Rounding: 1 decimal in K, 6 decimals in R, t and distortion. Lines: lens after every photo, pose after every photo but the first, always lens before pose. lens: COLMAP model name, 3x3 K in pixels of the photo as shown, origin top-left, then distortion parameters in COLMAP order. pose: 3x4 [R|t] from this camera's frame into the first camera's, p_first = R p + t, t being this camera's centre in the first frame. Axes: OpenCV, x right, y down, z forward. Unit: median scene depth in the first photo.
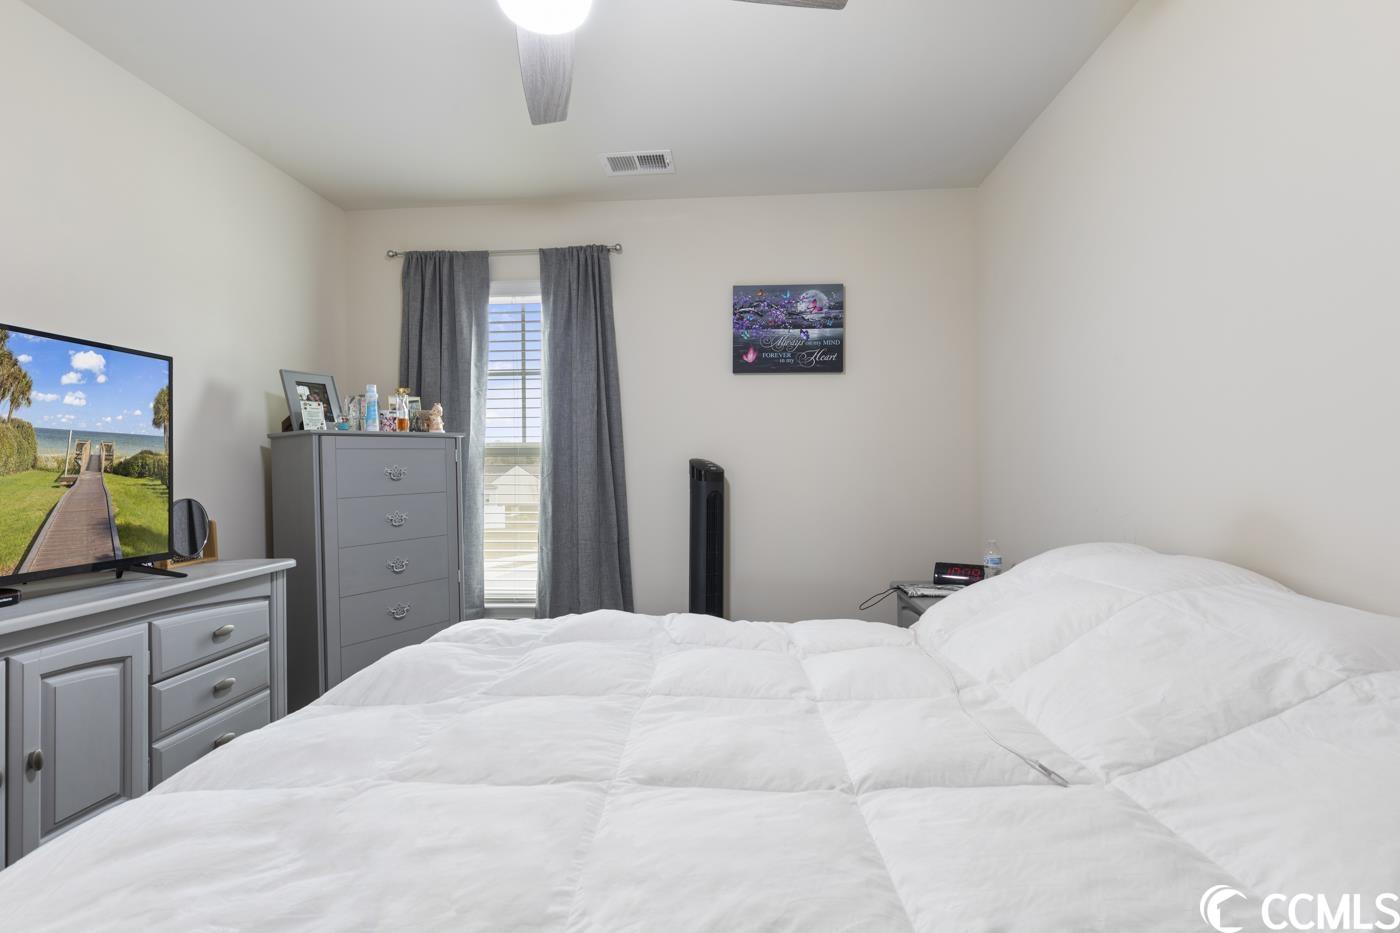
lens RADIAL K [[643.0, 0, 691.4], [0, 643.0, 457.8], [0, 0, 1]] dist [0.004197, 0.000429]
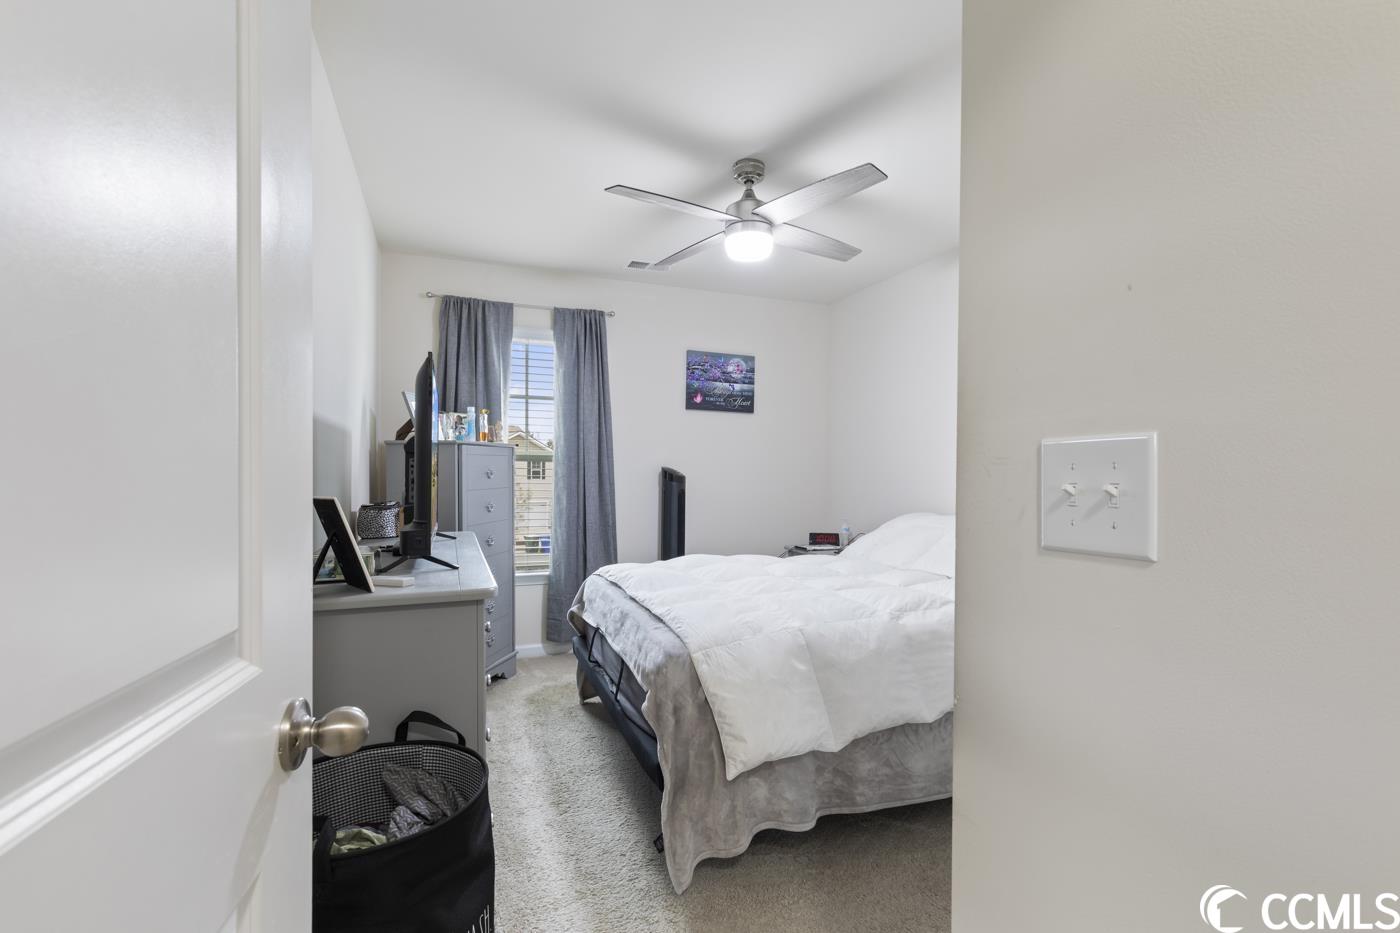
lens RADIAL K [[681.5, 0, 706.7], [0, 681.5, 471.7], [0, 0, 1]] dist [0.002304, 0.000072]
pose [[0.898724, 0.019872, 0.438064, -0.576872], [-0.025214, 0.999662, 0.006379, -0.000125], [-0.437789, -0.016778, 0.898921, -0.425907]]
